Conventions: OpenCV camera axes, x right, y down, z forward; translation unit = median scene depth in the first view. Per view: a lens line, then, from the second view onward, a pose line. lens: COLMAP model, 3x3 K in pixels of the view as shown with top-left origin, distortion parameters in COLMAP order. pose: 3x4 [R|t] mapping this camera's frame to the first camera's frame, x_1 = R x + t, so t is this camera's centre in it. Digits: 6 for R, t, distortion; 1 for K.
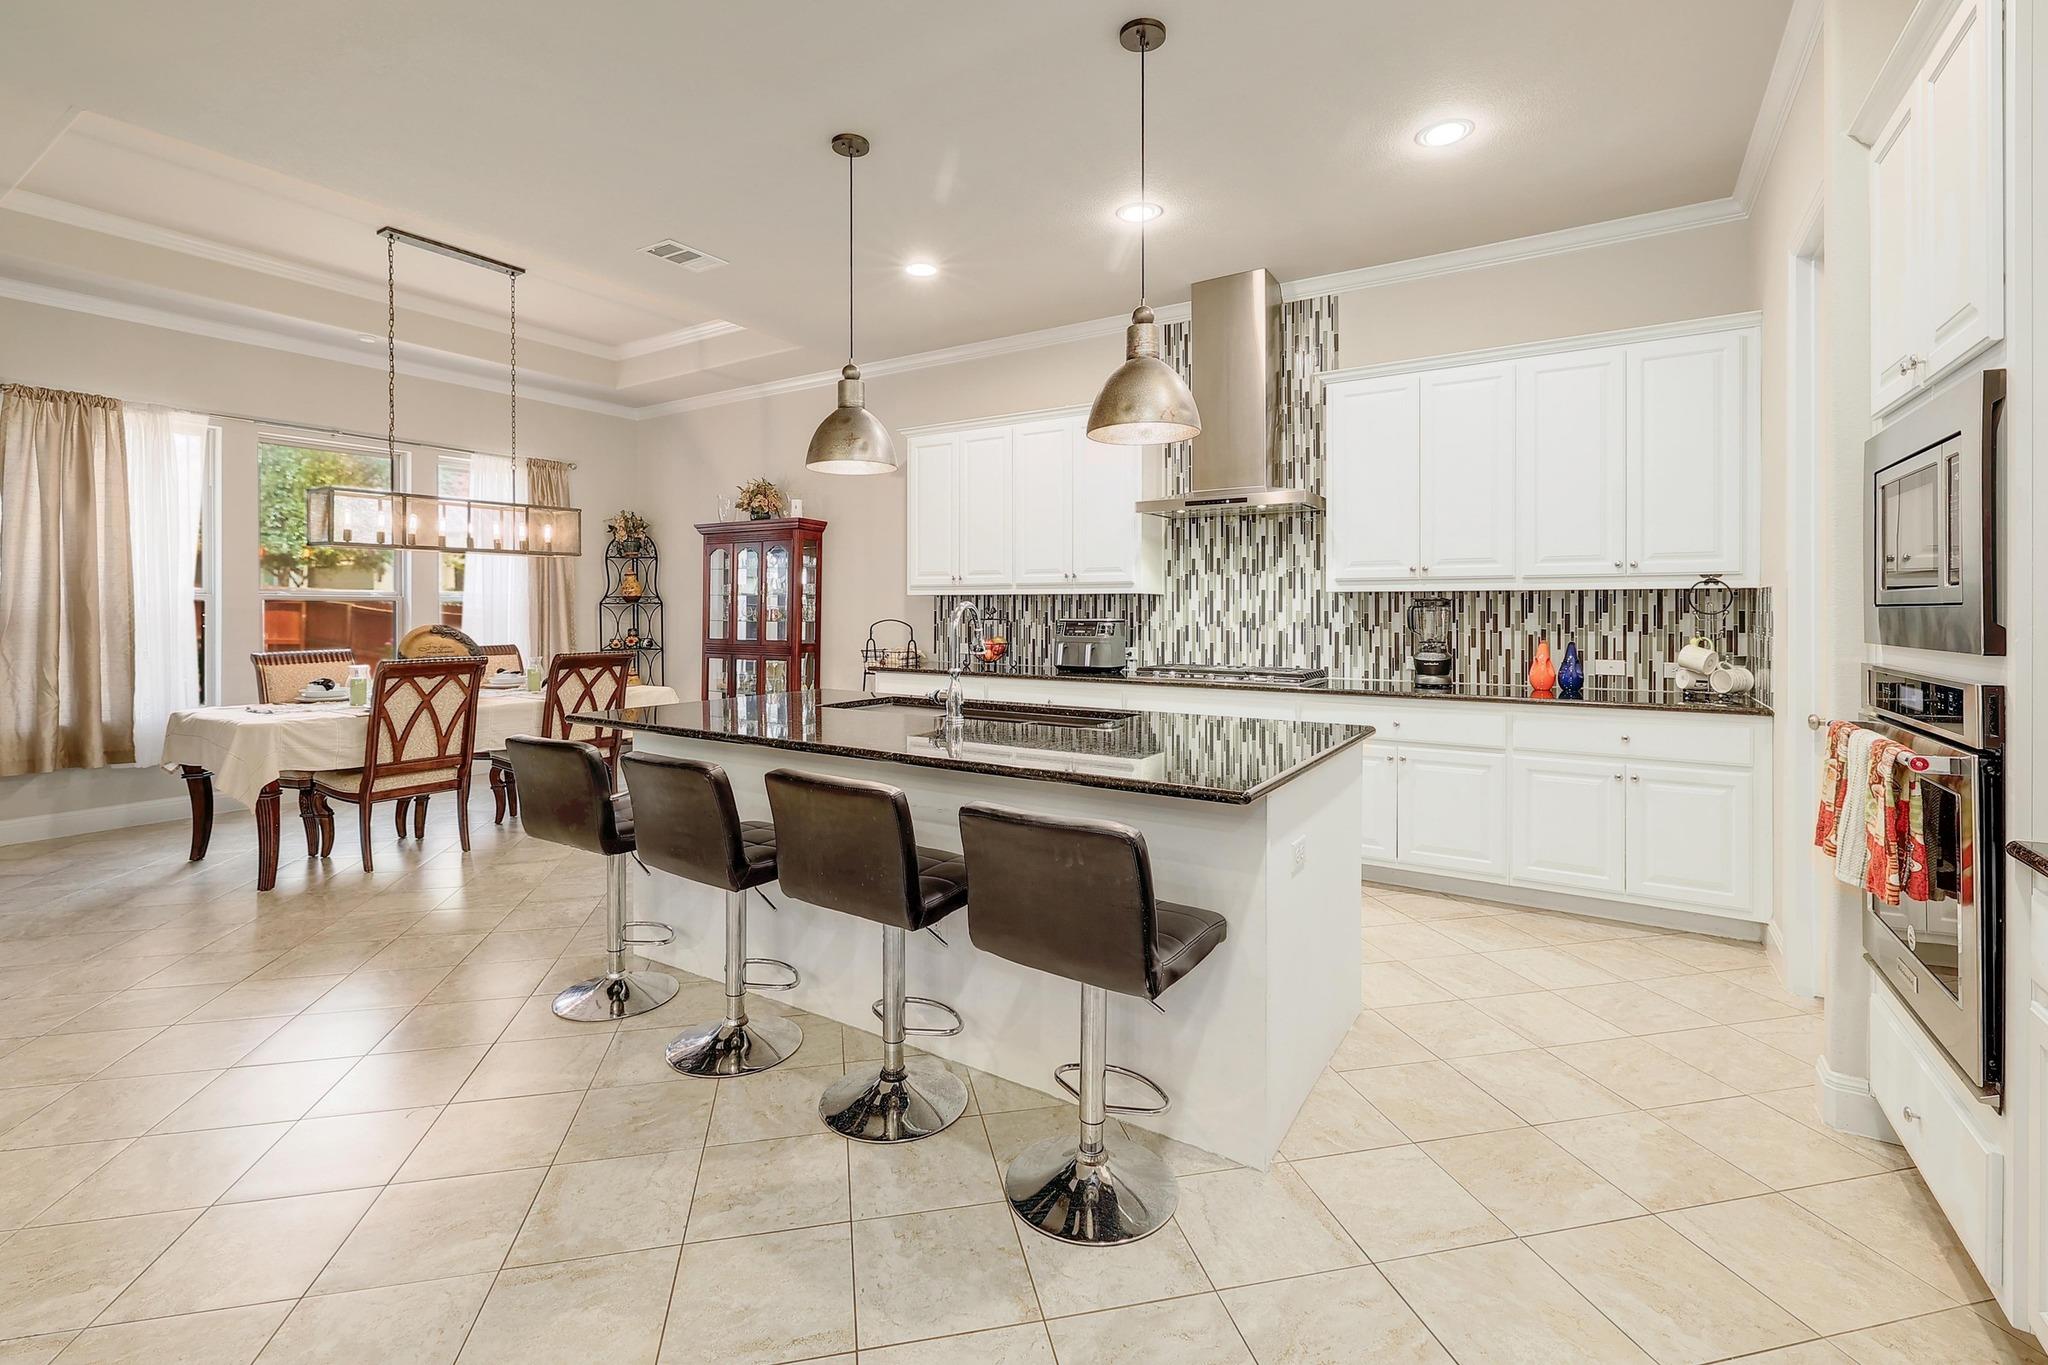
lens RADIAL K [[896.8, 0, 1017.8], [0, 896.8, 615.8], [0, 0, 1]] dist [-0.002861, 0.000515]
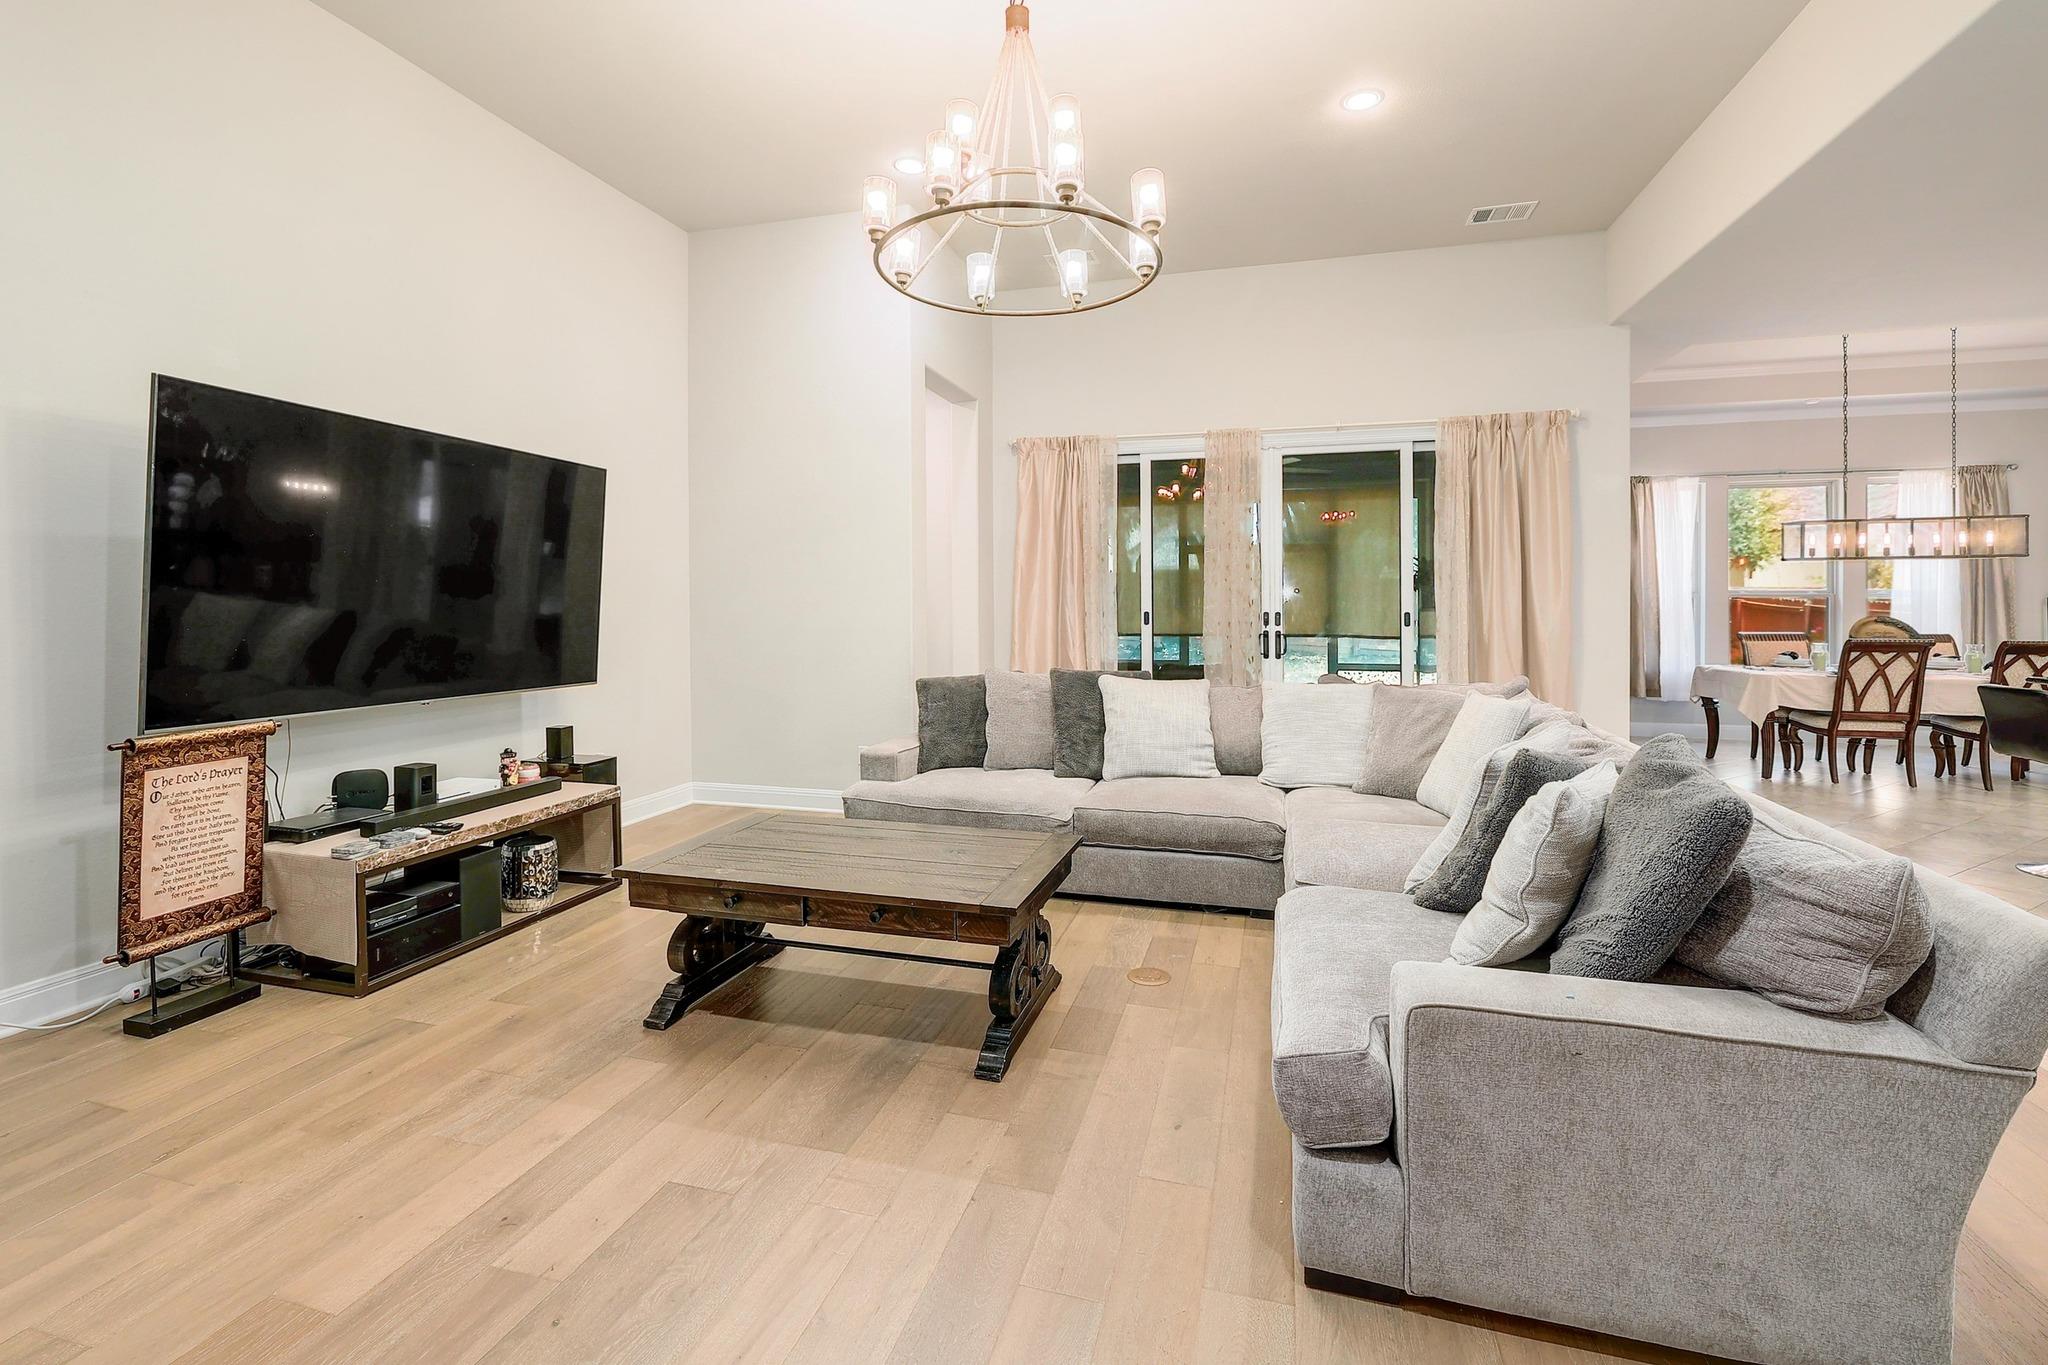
lens RADIAL K [[896.8, 0, 1021.8], [0, 896.8, 610.2], [0, 0, 1]] dist [-0.002861, 0.000515]
pose [[0.287169, 0.006119, -0.957860, 0.262904], [-0.007278, 0.999965, 0.004206, 0.005998], [0.957852, 0.005764, 0.287203, -0.624130]]
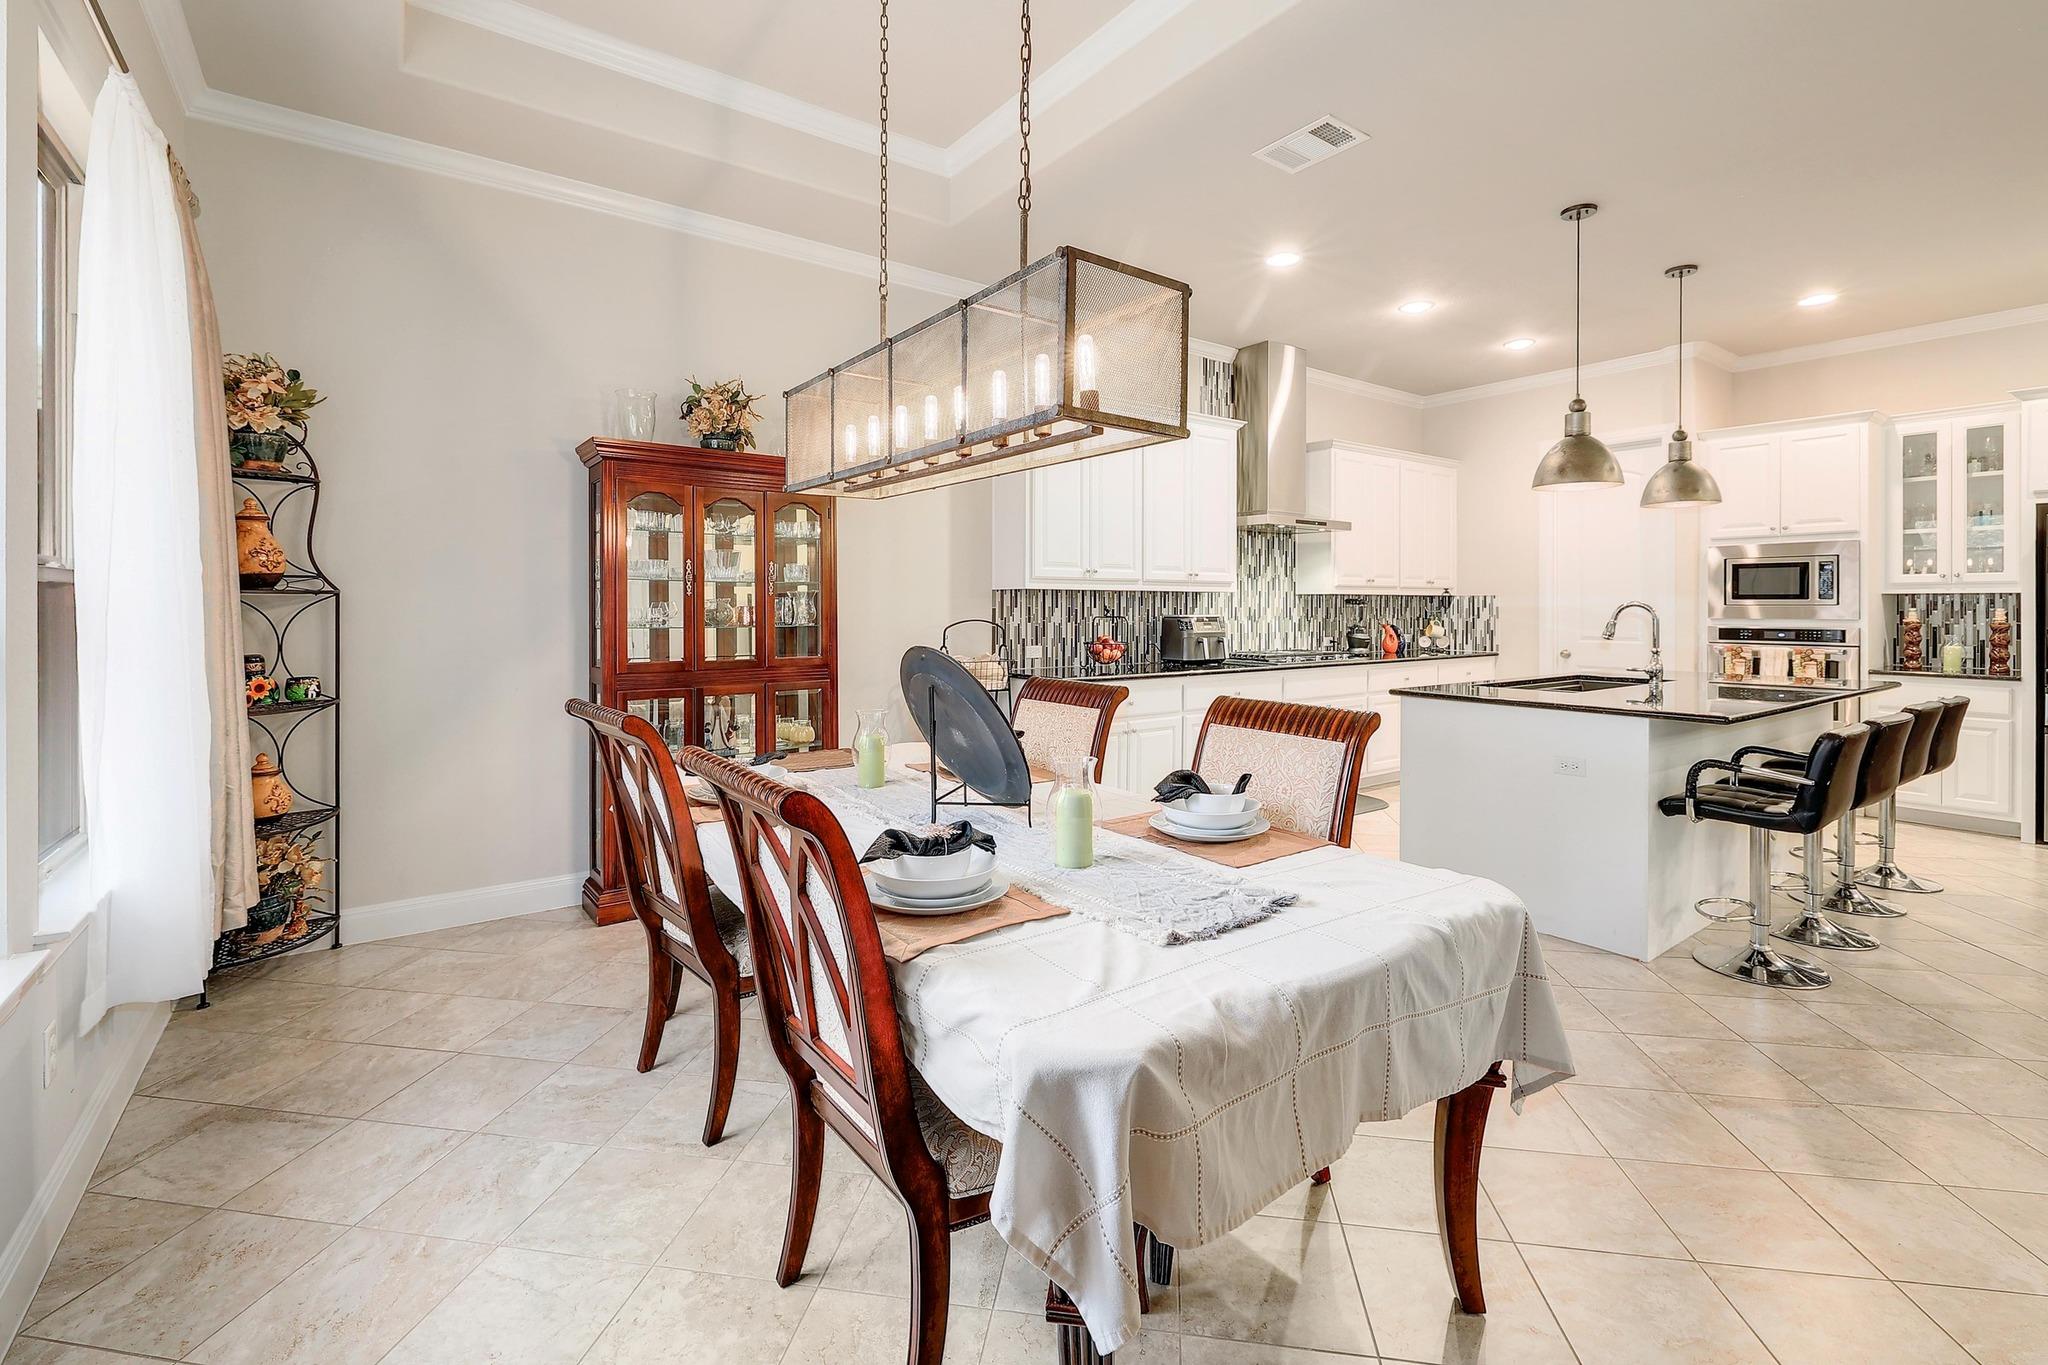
lens RADIAL K [[896.8, 0, 1025.8], [0, 896.8, 606.1], [0, 0, 1]] dist [-0.002861, 0.000515]
pose [[0.362105, -0.000767, 0.932137, -1.087320], [0.005990, 0.999981, -0.001504, -0.007245], [-0.932118, 0.006128, 0.362103, 0.881624]]
